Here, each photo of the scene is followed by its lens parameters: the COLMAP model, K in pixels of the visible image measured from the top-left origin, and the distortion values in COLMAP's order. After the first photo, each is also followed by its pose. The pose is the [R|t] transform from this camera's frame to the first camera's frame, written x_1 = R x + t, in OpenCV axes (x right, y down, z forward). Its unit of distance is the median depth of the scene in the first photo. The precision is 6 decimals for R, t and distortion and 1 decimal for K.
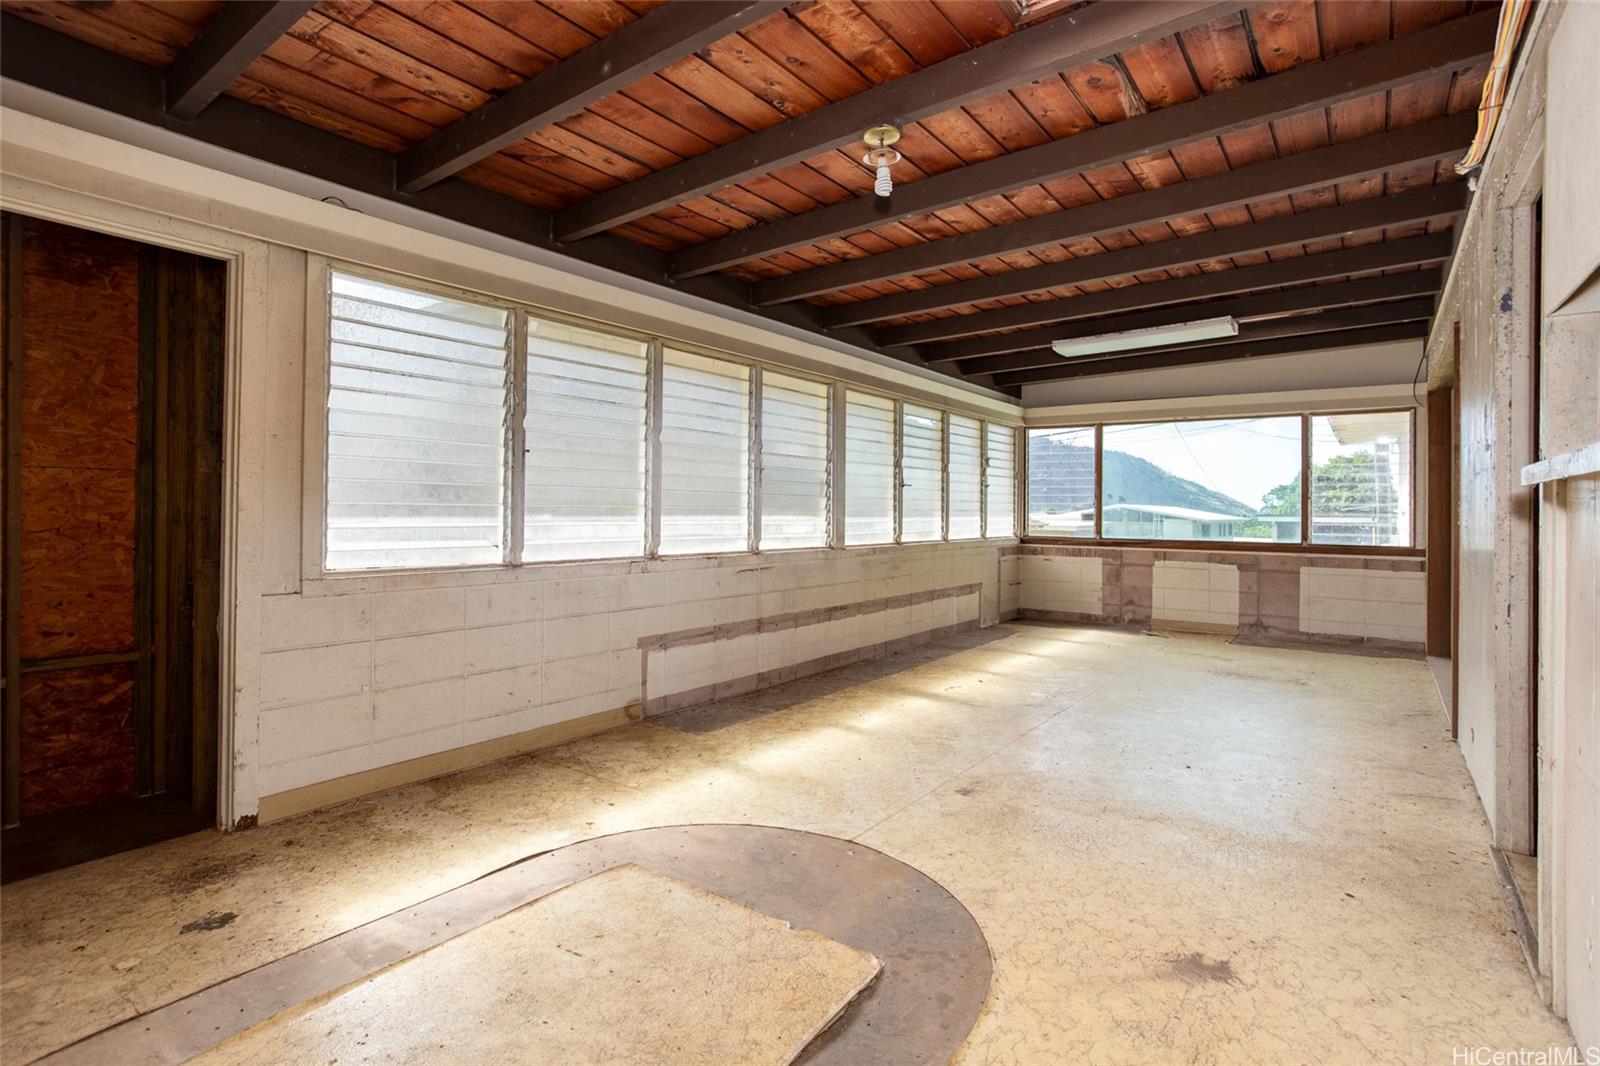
lens RADIAL K [[784.2, 0, 798.8], [0, 784.2, 525.3], [0, 0, 1]] dist [0.003060, 0.002915]
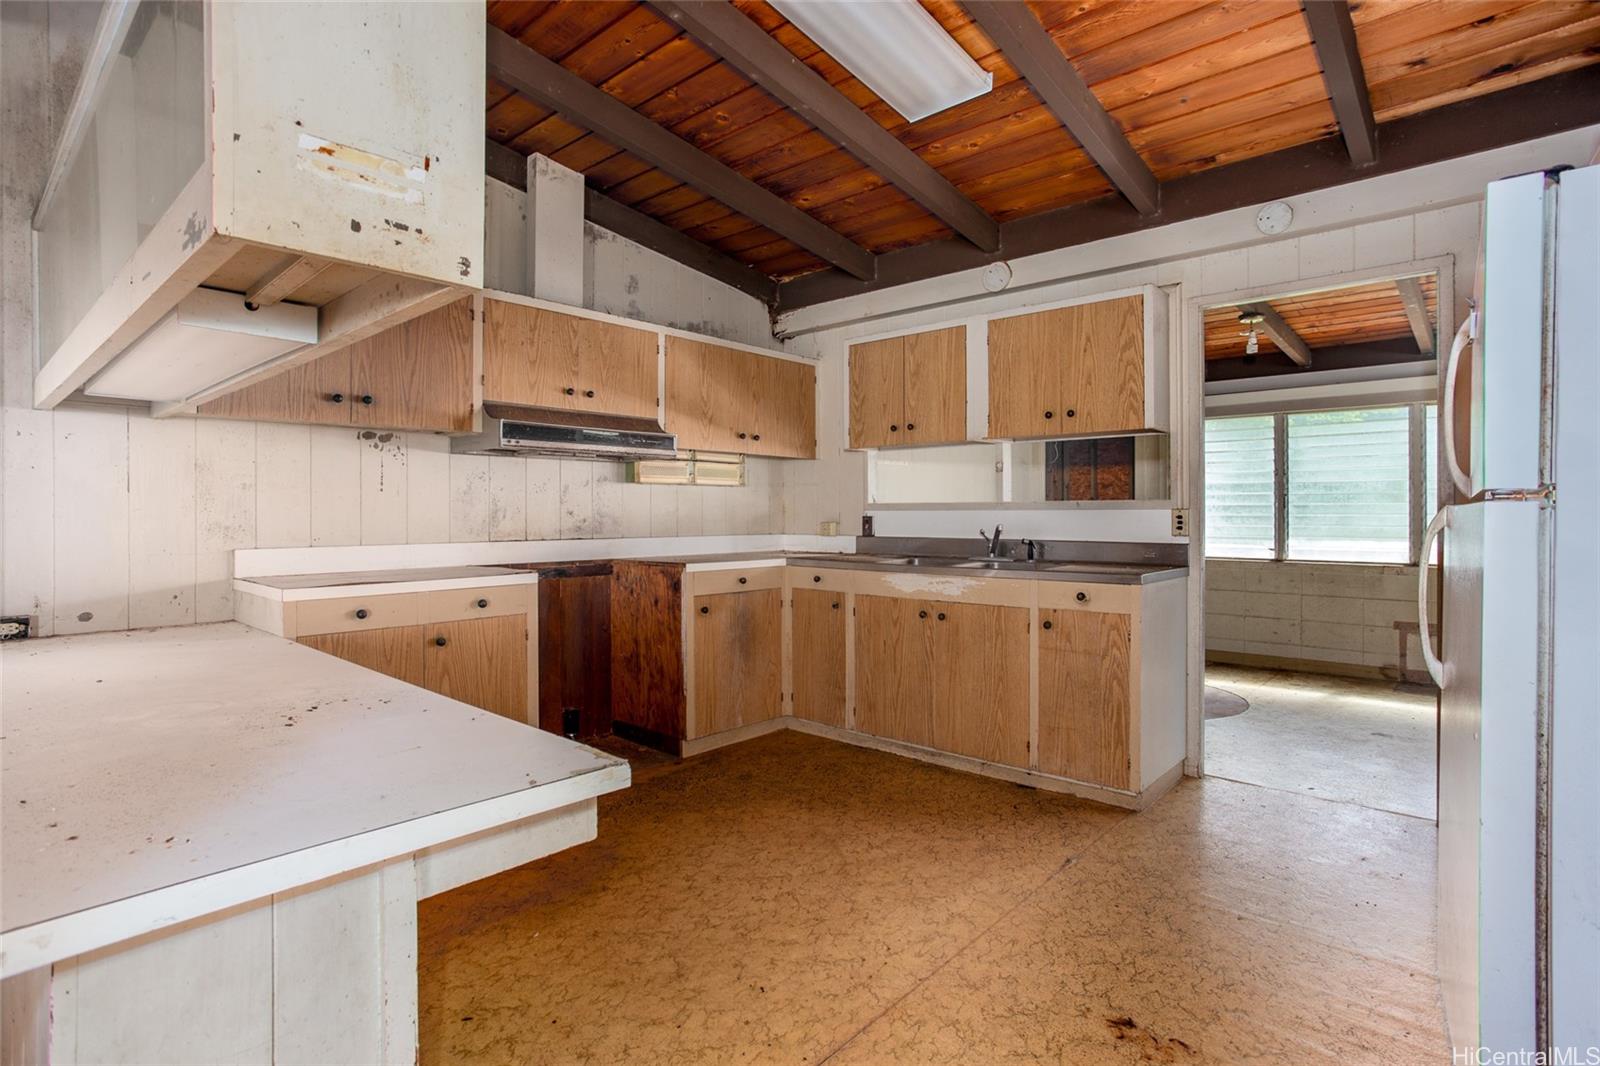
lens RADIAL K [[784.2, 0, 795.4], [0, 784.2, 520.0], [0, 0, 1]] dist [0.003060, 0.002915]
pose [[-0.096647, 0.012606, -0.995239, 1.342659], [0.007063, 0.999903, 0.011979, -0.061206], [0.995294, -0.005872, -0.096726, 0.093165]]
